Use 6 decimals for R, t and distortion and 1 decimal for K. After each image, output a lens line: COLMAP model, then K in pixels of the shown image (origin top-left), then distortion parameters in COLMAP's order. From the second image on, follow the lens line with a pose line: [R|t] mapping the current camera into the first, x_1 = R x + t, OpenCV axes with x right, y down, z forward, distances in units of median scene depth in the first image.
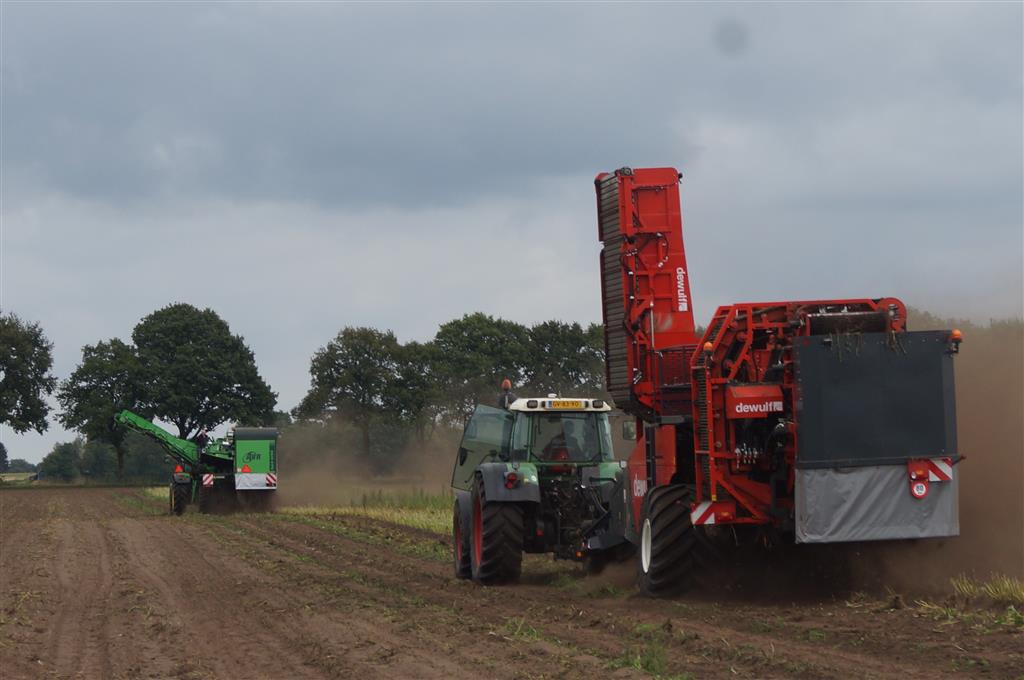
lens RADIAL K [[3520.5, 0, 512.5], [0, 3520.5, 338.9], [0, 0, 1]] dist [-0.152253, 0.000000]
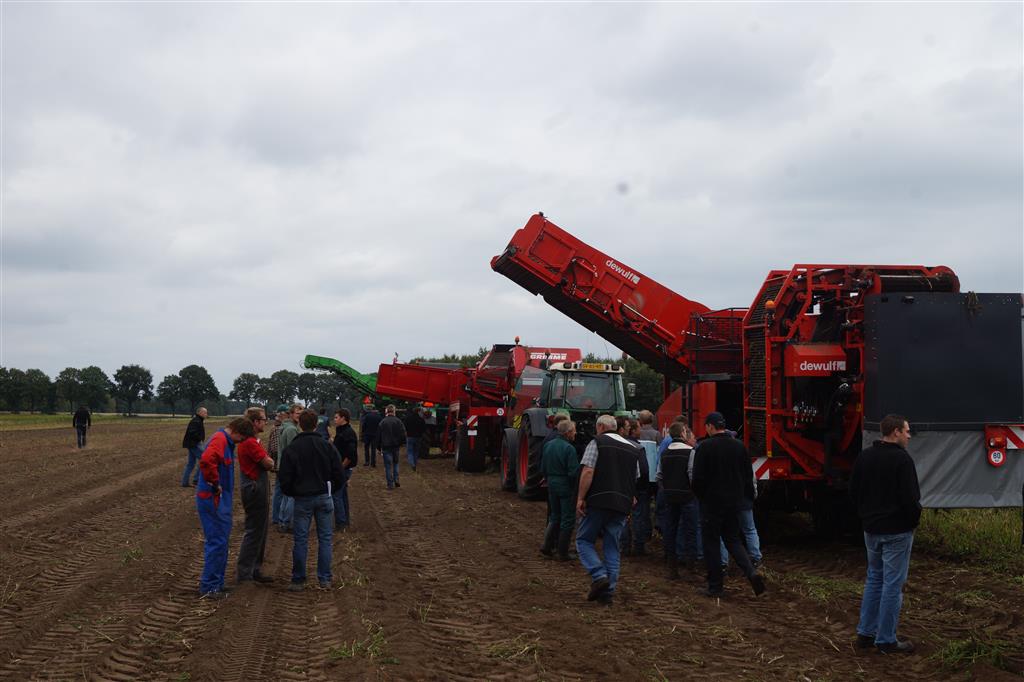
lens RADIAL K [[1357.2, 0, 513.1], [0, 1357.2, 341.1], [0, 0, 1]] dist [-0.045396, 0.000000]
pose [[0.999082, 0.042355, -0.006369, -0.015360], [-0.042426, 0.999033, -0.011516, 0.020310], [0.005875, 0.011775, 0.999913, 0.608411]]
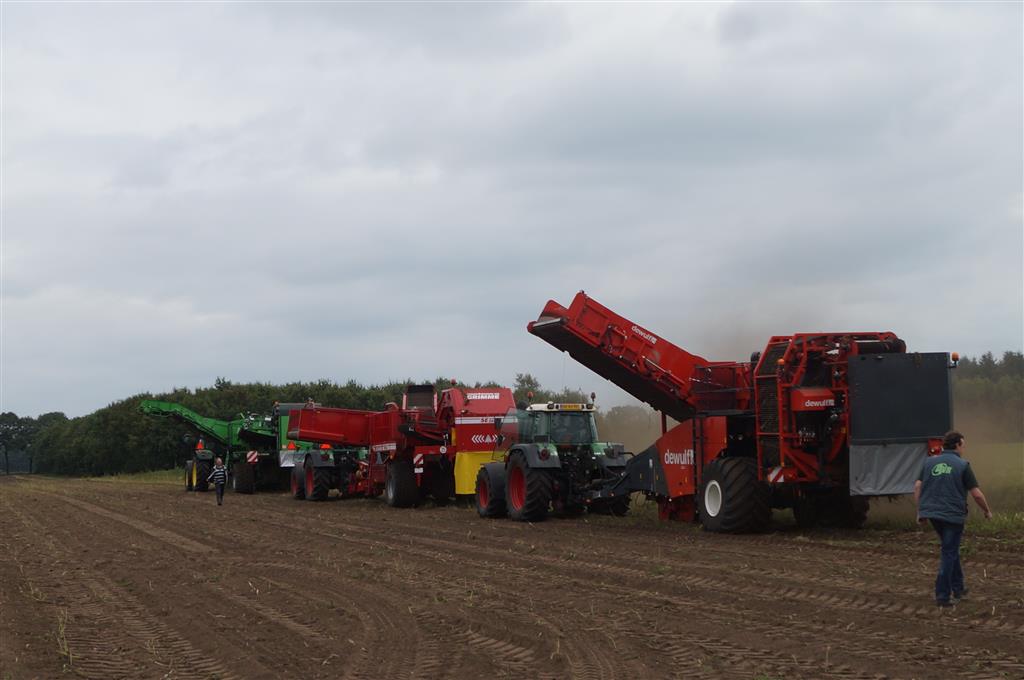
lens RADIAL K [[1674.9, 0, 513.1], [0, 1674.9, 338.7], [0, 0, 1]] dist [-0.207602, 0.000000]
pose [[0.986440, 0.019985, 0.162901, -0.168517], [-0.014582, 0.999305, -0.034299, 0.018048], [-0.163473, 0.031459, 0.986046, 0.329762]]
